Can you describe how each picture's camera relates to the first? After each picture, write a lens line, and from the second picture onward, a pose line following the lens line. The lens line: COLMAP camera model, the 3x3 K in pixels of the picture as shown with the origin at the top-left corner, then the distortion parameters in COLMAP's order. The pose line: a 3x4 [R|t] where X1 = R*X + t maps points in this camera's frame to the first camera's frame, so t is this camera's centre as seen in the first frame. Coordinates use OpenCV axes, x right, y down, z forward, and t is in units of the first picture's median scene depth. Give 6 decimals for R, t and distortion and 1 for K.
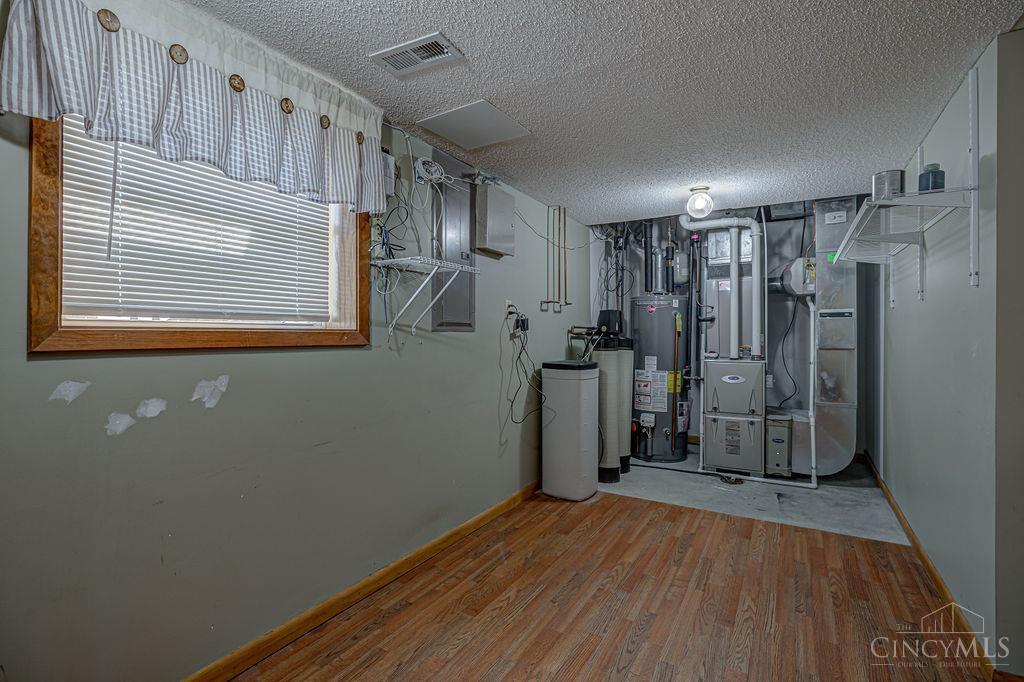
lens RADIAL K [[469.3, 0, 511.0], [0, 469.3, 337.5], [0, 0, 1]] dist [-0.006962, 0.000197]
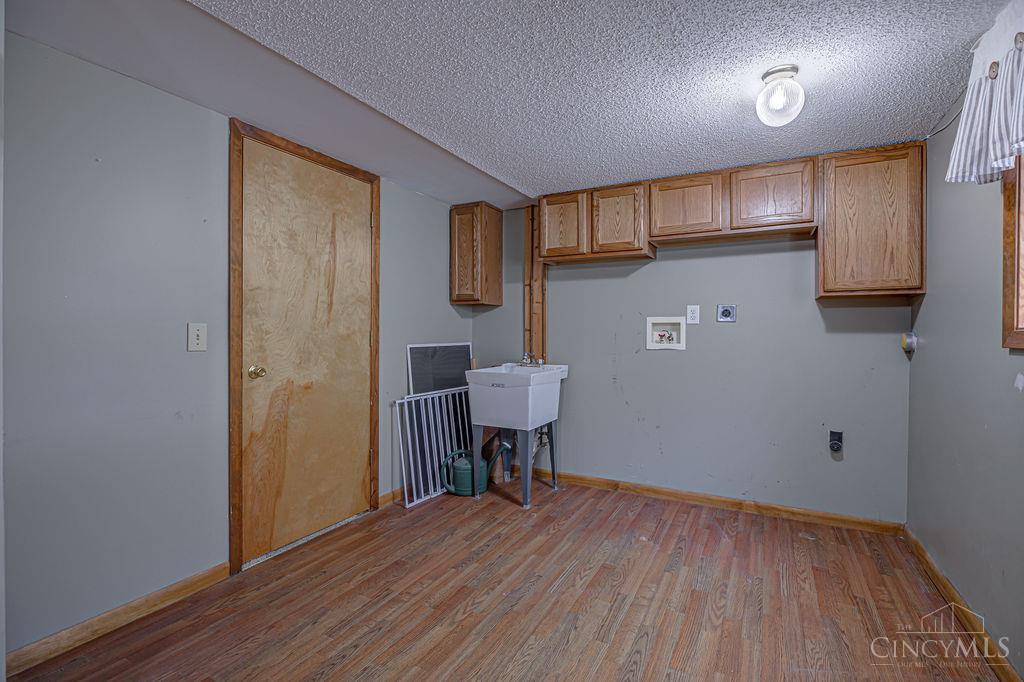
lens RADIAL K [[469.3, 0, 513.1], [0, 469.3, 336.2], [0, 0, 1]] dist [-0.006962, 0.000197]
pose [[-0.999192, -0.005680, -0.039799, 0.652847], [-0.006755, 0.999614, 0.026940, -0.019252], [0.039630, 0.027187, -0.998844, 1.889975]]
